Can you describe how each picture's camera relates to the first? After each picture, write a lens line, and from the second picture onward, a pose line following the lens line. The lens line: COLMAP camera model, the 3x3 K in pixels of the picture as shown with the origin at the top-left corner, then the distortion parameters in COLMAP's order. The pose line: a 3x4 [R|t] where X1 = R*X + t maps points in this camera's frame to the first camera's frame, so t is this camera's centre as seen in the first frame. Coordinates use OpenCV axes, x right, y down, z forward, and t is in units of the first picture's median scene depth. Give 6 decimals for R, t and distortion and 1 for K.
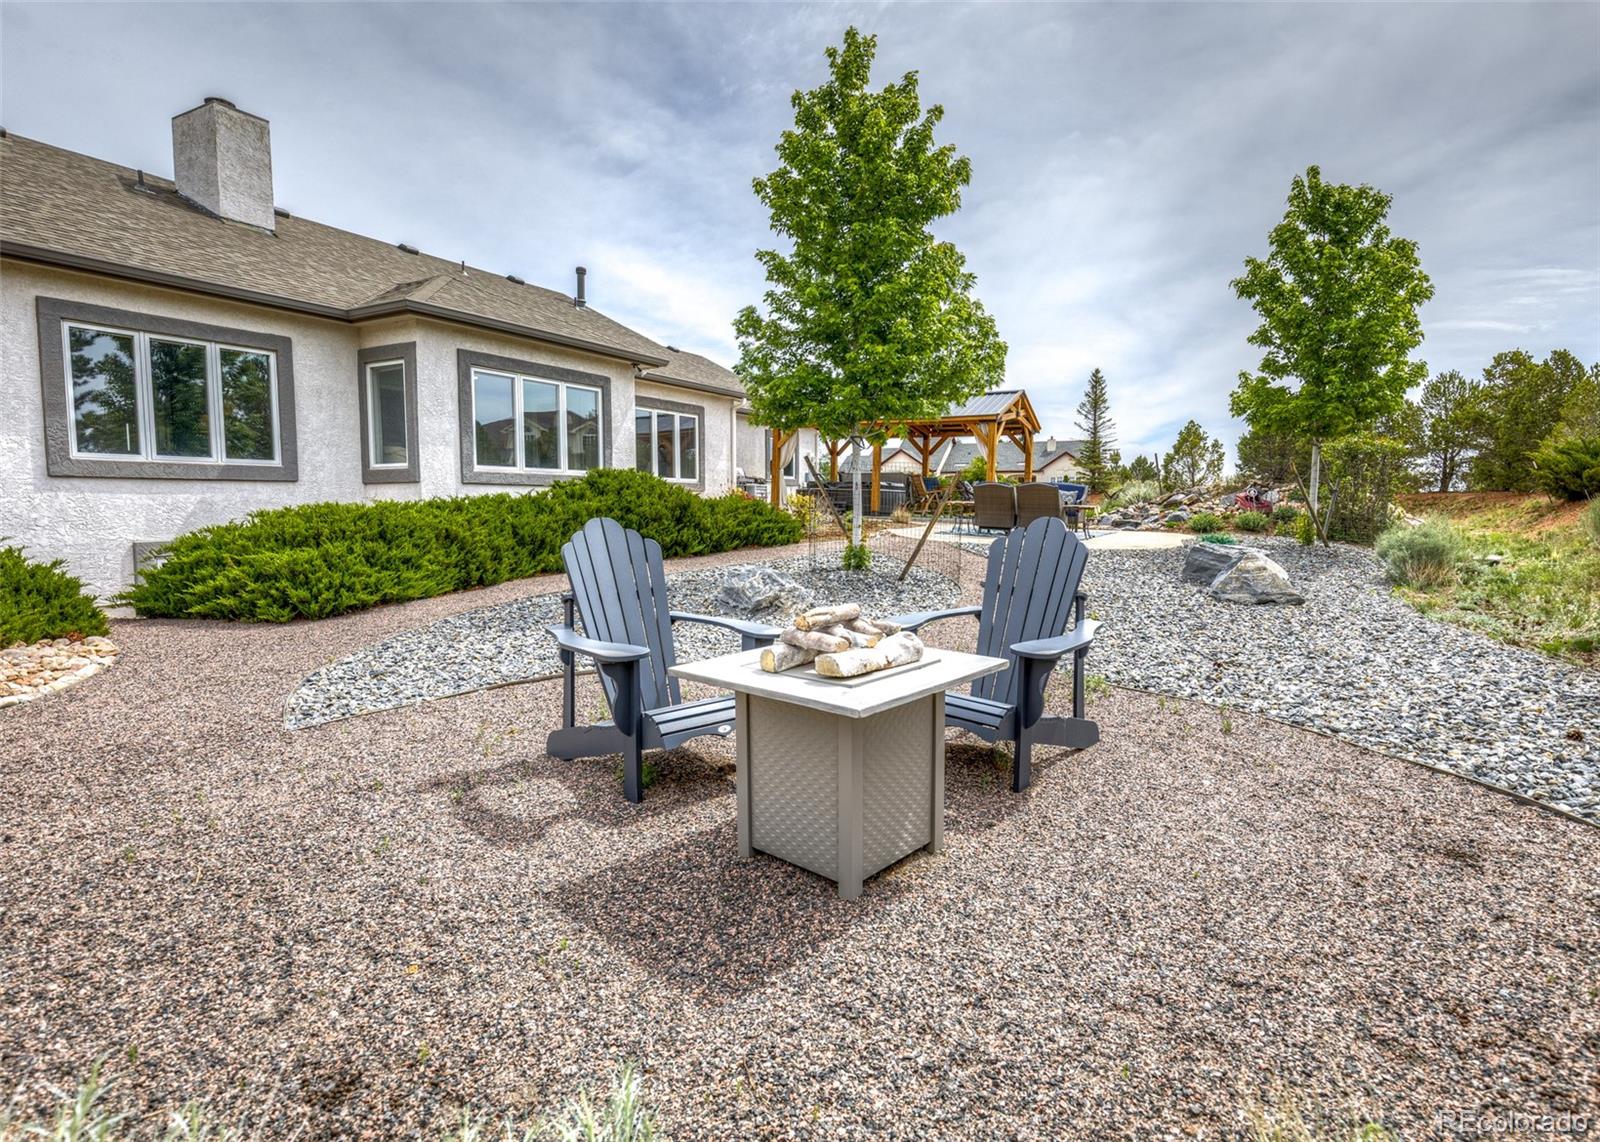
lens RADIAL K [[845.7, 0, 800.0], [0, 845.7, 571.0], [0, 0, 1]] dist [0.002614, 0.000336]
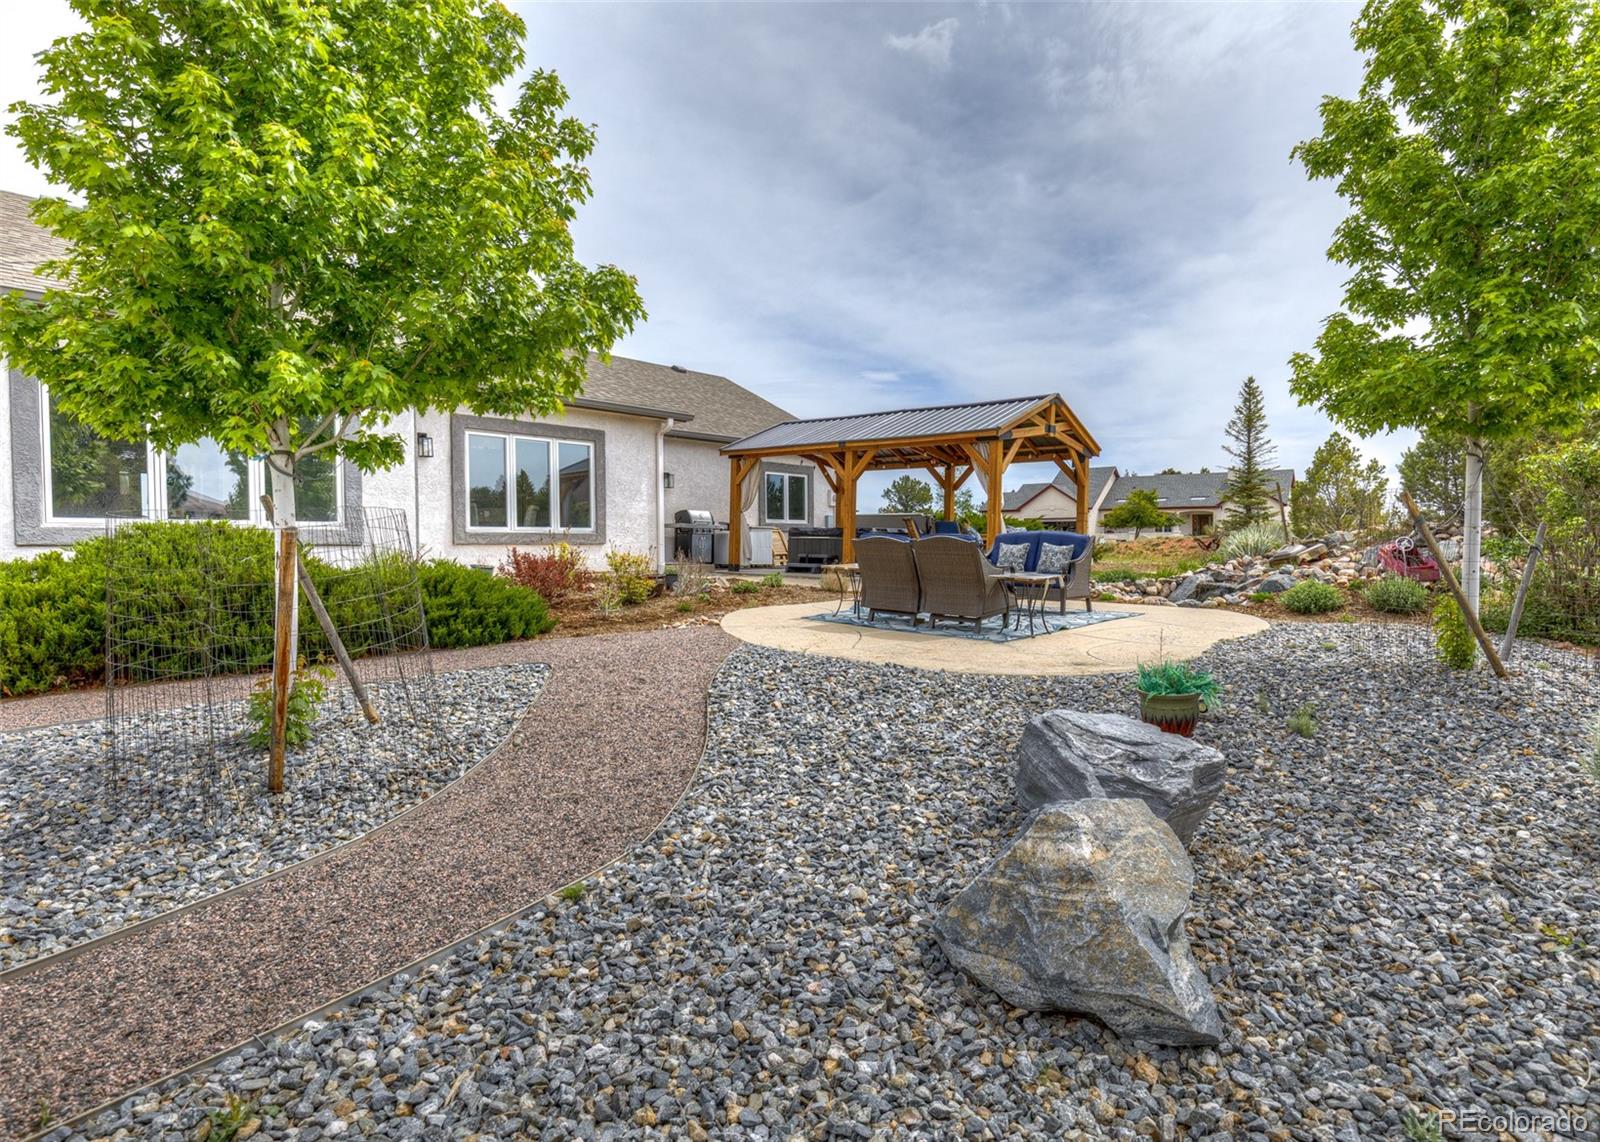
lens RADIAL K [[896.2, 0, 800.0], [0, 896.2, 571.0], [0, 0, 1]] dist [0.000063, 0.000569]
pose [[0.983965, -0.001562, -0.178355, 0.194666], [-0.007539, 0.998704, -0.050338, -0.033157], [0.178202, 0.050875, 0.982678, 0.264146]]
